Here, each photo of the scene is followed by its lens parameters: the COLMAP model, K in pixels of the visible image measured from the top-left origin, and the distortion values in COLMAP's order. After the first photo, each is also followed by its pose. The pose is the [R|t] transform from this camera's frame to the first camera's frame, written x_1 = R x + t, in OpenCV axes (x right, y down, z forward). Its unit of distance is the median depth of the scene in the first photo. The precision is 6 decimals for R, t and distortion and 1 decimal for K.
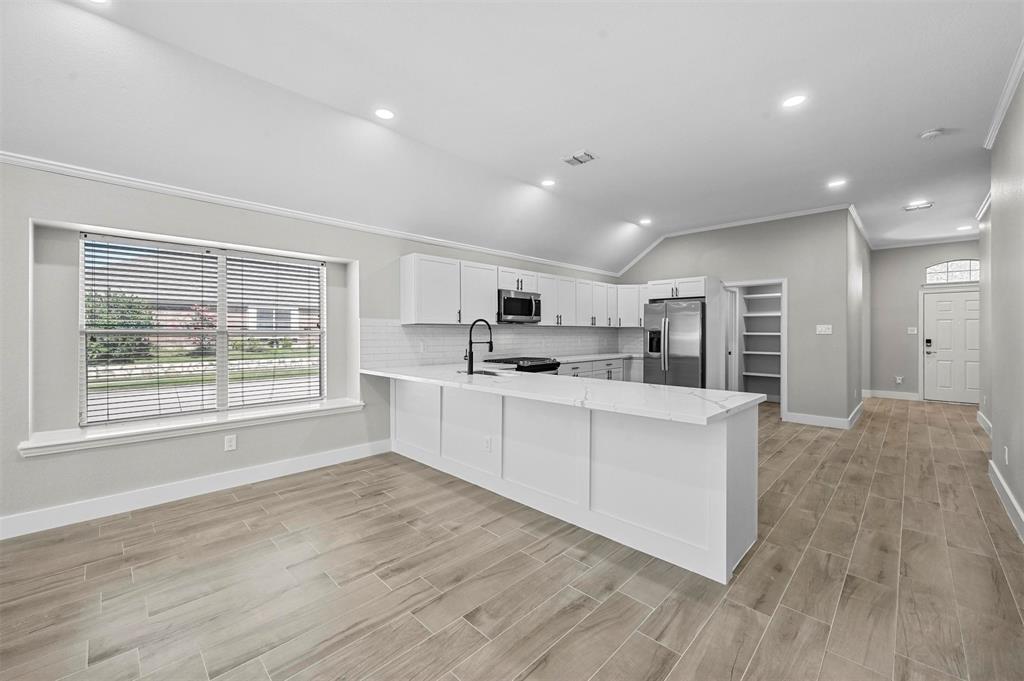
lens RADIAL K [[403.4, 0, 510.8], [0, 403.4, 334.8], [0, 0, 1]] dist [0.001340, 0.000163]
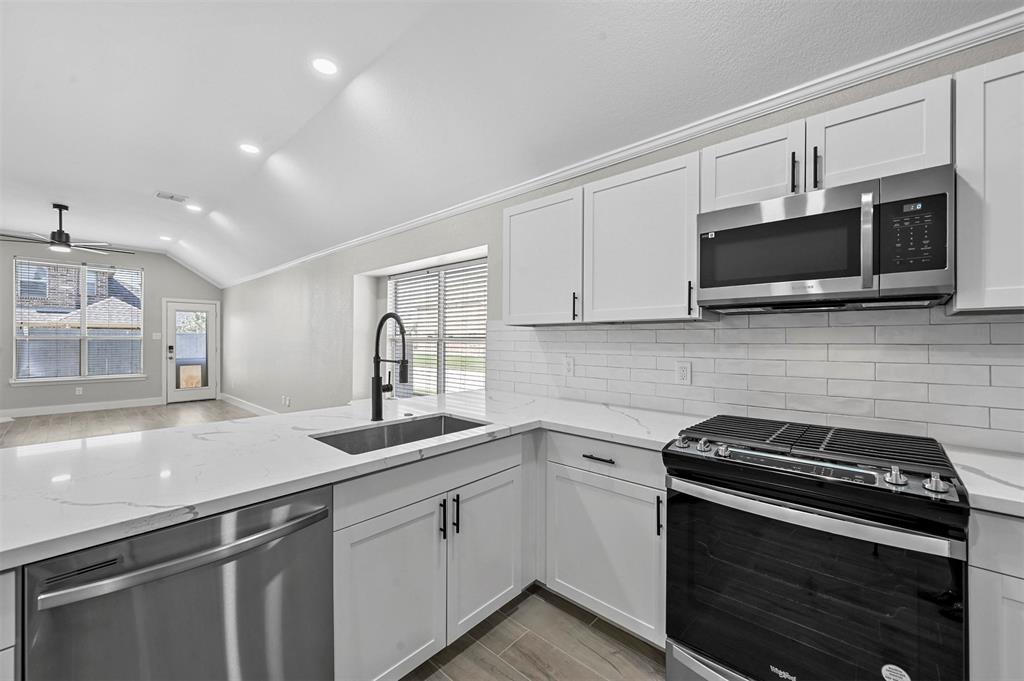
lens RADIAL K [[403.4, 0, 511.5], [0, 403.4, 340.5], [0, 0, 1]] dist [0.001340, 0.000163]
pose [[0.036546, 0.003379, -0.999326, 0.312705], [-0.006095, 0.999976, 0.003158, -0.005961], [0.999313, 0.005976, 0.036566, 0.829250]]
